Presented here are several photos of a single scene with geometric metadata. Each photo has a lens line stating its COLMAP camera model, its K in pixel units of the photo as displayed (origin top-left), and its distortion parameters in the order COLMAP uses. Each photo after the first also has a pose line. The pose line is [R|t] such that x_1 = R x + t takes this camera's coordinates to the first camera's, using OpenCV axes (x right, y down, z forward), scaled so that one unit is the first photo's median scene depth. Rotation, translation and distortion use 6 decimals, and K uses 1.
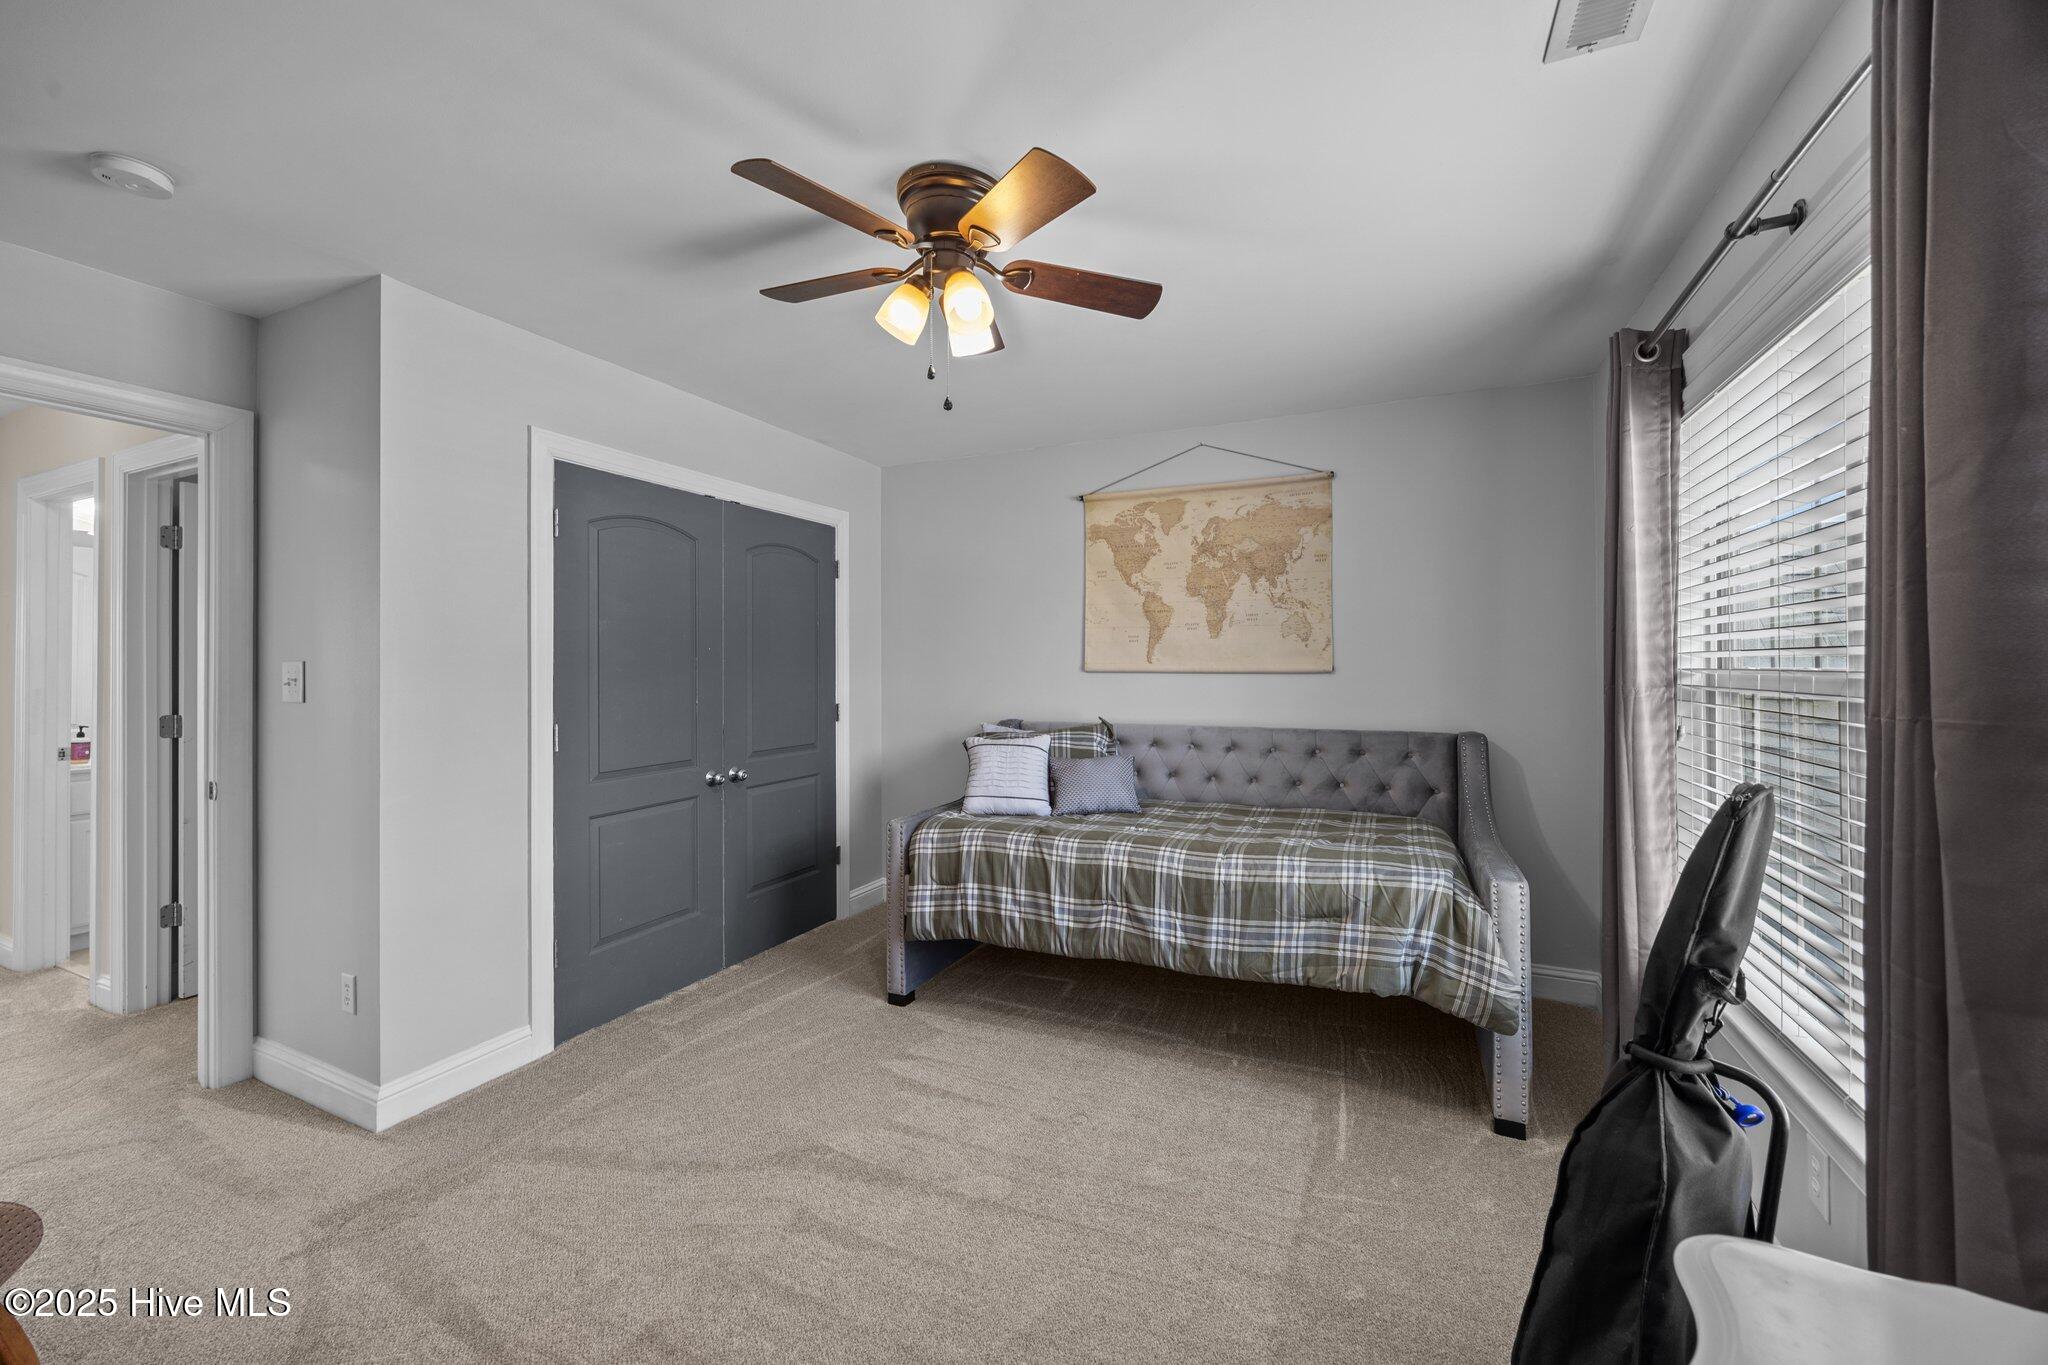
lens RADIAL K [[784.7, 0, 1032.5], [0, 784.7, 670.5], [0, 0, 1]] dist [-0.000754, -0.000058]
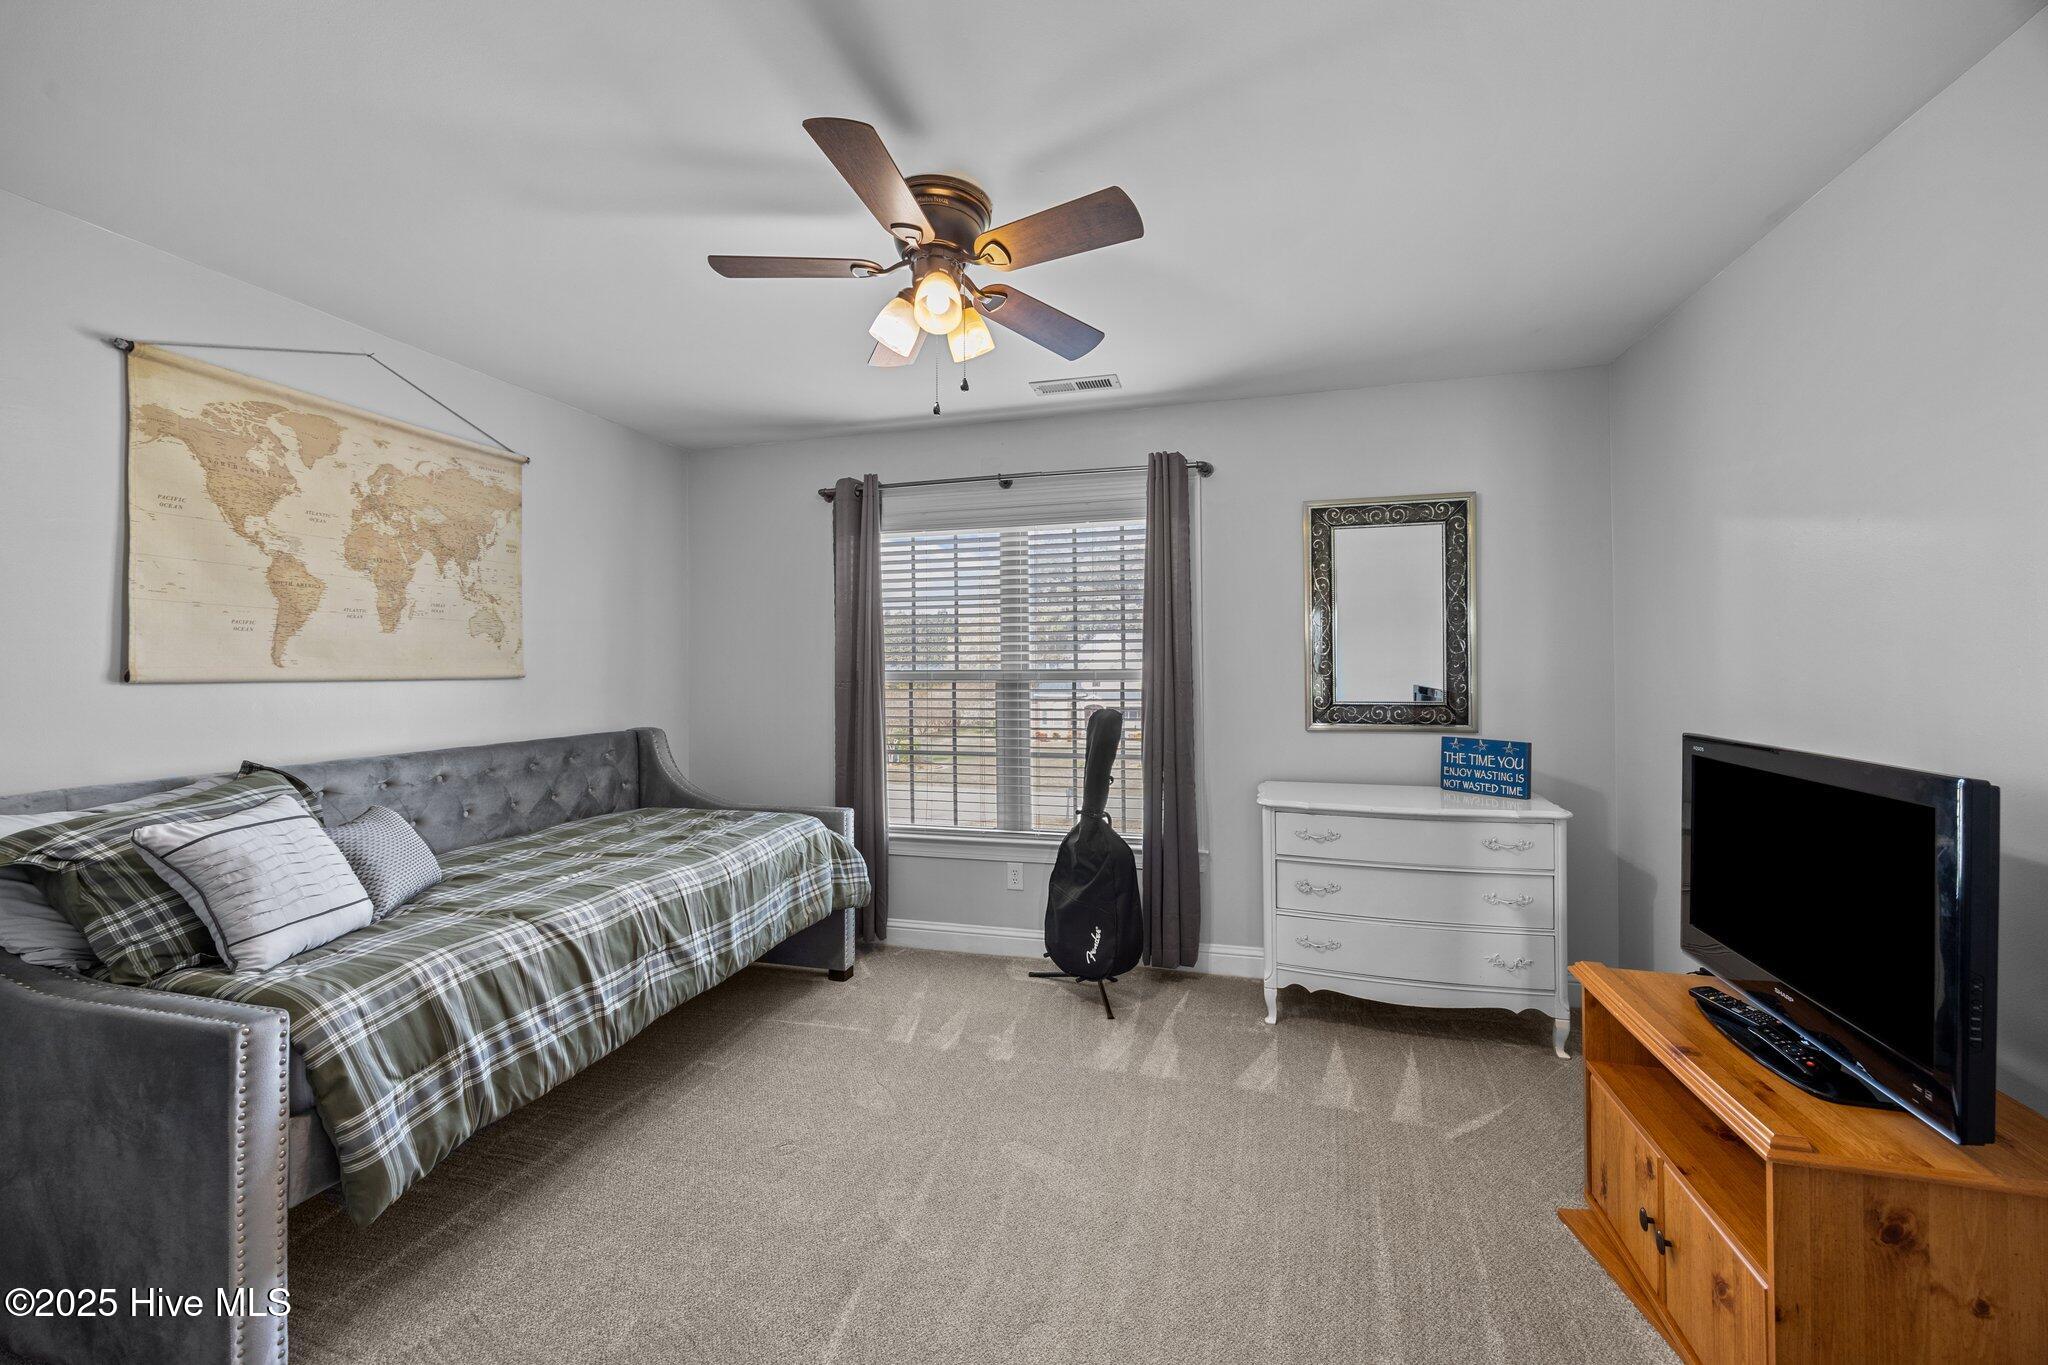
lens RADIAL K [[784.7, 0, 1035.3], [0, 784.7, 669.6], [0, 0, 1]] dist [-0.000754, -0.000058]
pose [[-0.159455, 0.001082, 0.987205, -0.595200], [0.011153, 0.999938, 0.000706, -0.000912], [-0.987142, 0.011123, -0.159457, 0.549314]]
